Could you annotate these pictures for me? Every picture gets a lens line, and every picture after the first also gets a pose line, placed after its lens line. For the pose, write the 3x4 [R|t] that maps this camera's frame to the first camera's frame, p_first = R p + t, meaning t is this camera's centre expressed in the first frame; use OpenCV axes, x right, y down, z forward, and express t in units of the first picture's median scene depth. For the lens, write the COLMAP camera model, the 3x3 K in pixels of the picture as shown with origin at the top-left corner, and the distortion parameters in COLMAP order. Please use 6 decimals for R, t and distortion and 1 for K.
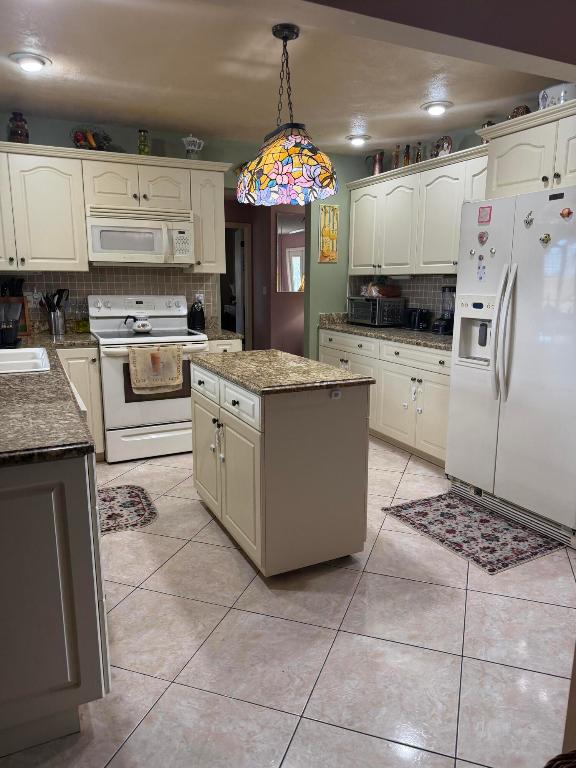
lens RADIAL K [[540.8, 0, 292.1], [0, 540.8, 385.9], [0, 0, 1]] dist [0.113290, -0.199650]
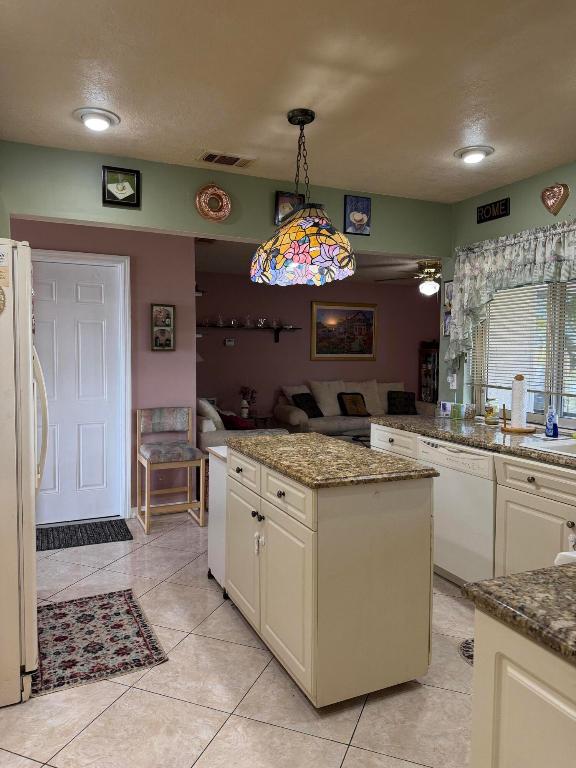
lens RADIAL K [[547.7, 0, 288.0], [0, 547.7, 384.0], [0, 0, 1]] dist [0.041043, -0.037673]
pose [[-0.999514, -0.012653, 0.028492, -0.014790], [-0.005180, 0.968632, 0.248447, -0.289448], [-0.030742, 0.248179, -0.968226, 1.435291]]
